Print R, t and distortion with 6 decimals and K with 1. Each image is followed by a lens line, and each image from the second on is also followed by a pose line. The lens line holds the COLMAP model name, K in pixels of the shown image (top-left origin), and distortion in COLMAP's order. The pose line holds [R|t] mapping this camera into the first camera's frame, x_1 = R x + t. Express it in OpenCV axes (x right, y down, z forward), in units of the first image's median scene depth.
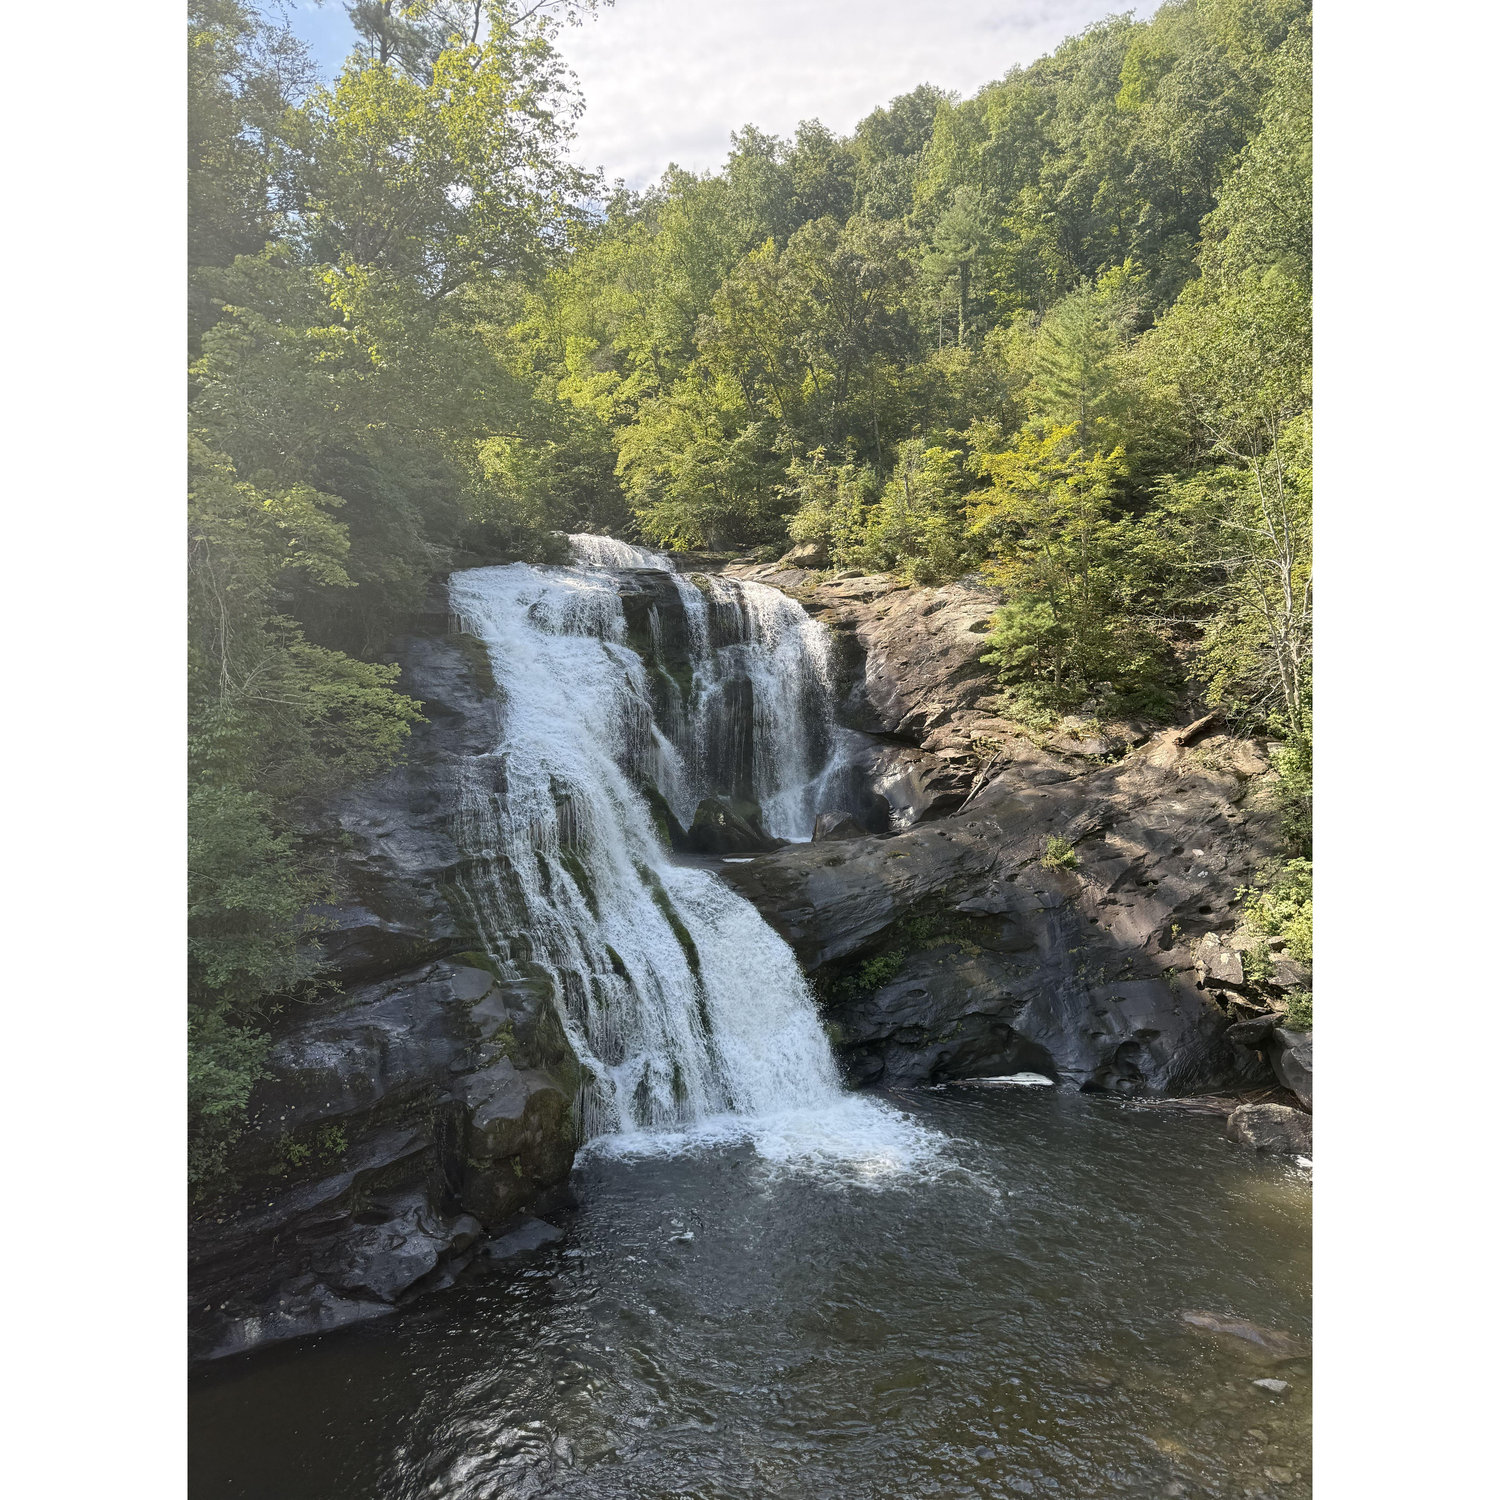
lens RADIAL K [[1131.4, 0, 773.7], [0, 1131.4, 748.5], [0, 0, 1]] dist [0.000841, -0.007372]
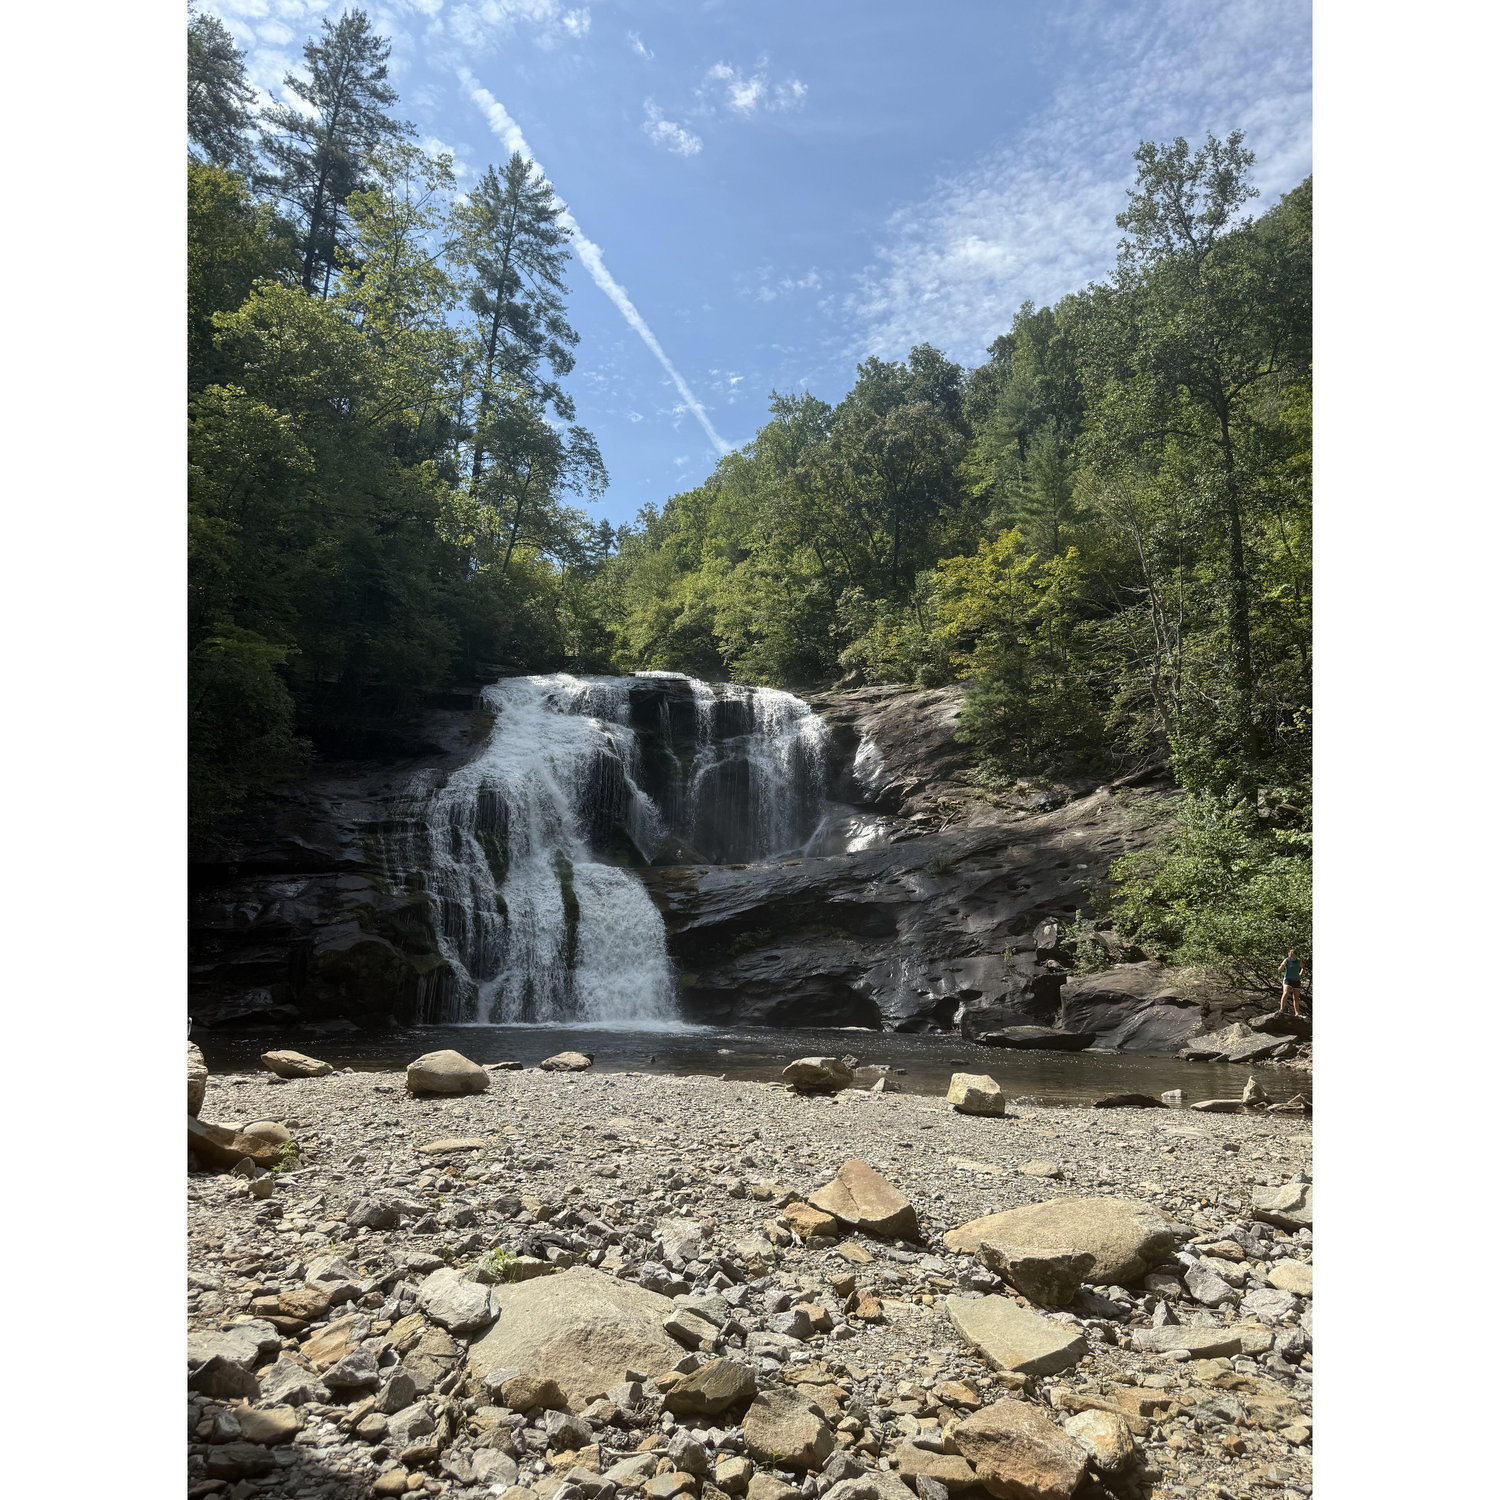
lens RADIAL K [[1131.4, 0, 773.7], [0, 1131.4, 748.5], [0, 0, 1]] dist [0.000841, -0.007372]
pose [[0.970810, -0.047572, -0.235085, 0.275596], [-0.001076, 0.979260, -0.202605, 0.160625], [0.239847, 0.196943, 0.950624, -0.103116]]
